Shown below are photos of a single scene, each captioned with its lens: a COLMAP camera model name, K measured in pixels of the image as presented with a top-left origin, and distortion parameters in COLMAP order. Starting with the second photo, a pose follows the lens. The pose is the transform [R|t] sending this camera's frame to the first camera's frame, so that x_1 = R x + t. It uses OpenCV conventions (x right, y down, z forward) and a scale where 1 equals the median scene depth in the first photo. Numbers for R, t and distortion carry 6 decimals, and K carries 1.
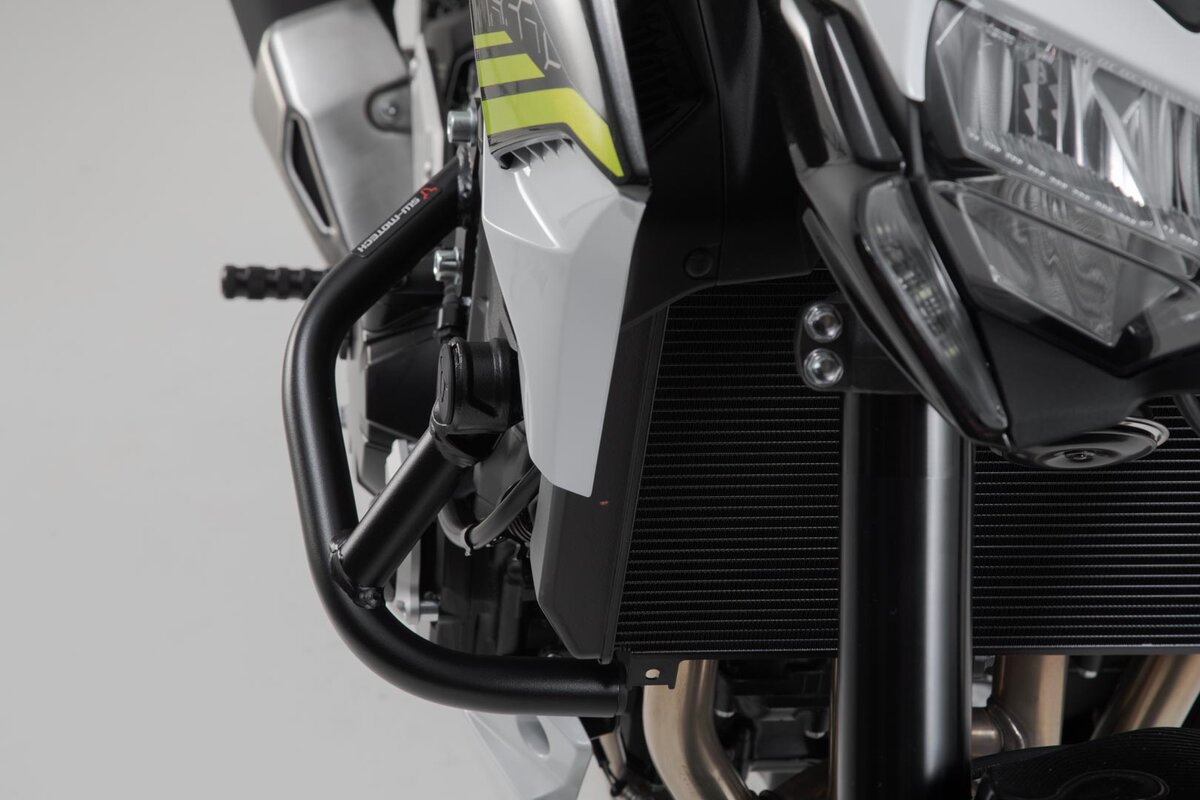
lens RADIAL K [[3428.5, 0, 600.3], [0, 3428.5, 398.9], [0, 0, 1]] dist [0.150416, 0.000000]
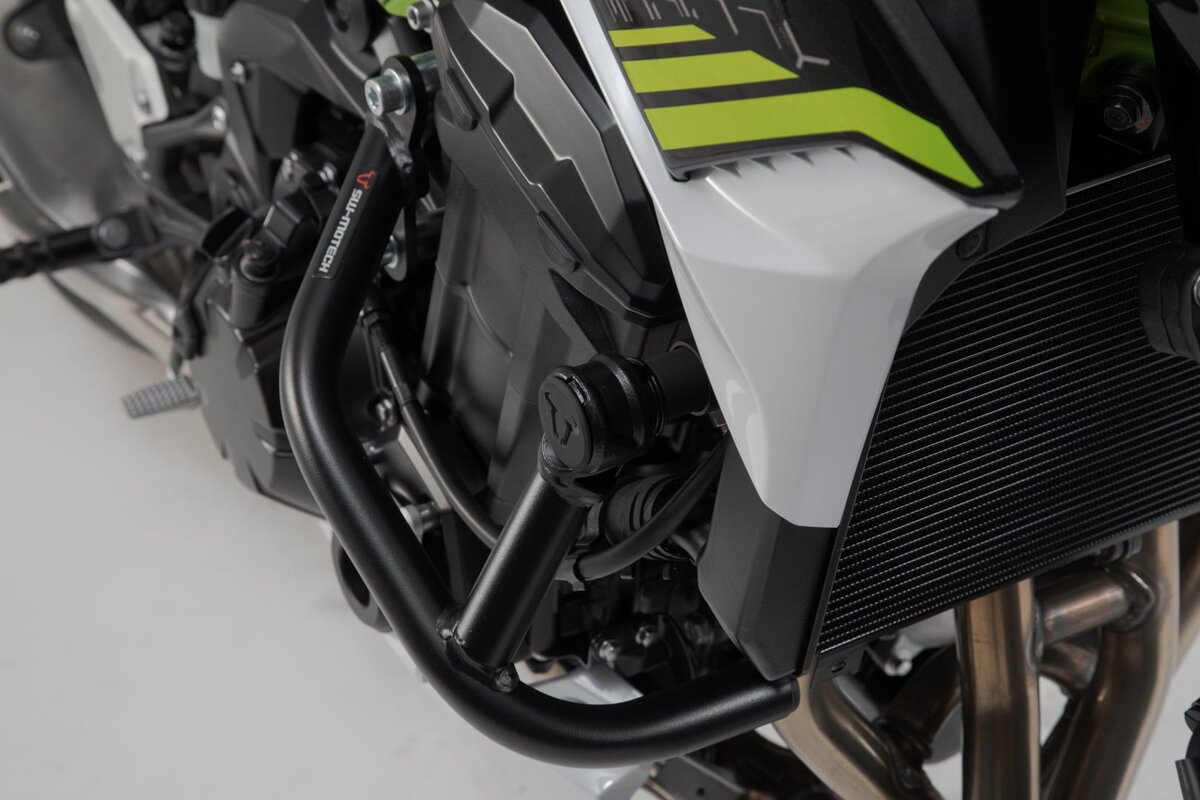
lens RADIAL K [[2986.9, 0, 599.4], [0, 2986.9, 403.6], [0, 0, 1]] dist [0.530726, 0.000000]
pose [[0.921353, -0.280951, 0.268653, -0.230113], [0.240781, 0.955038, 0.172991, -0.132228], [-0.305176, -0.094700, 0.947576, 0.299798]]
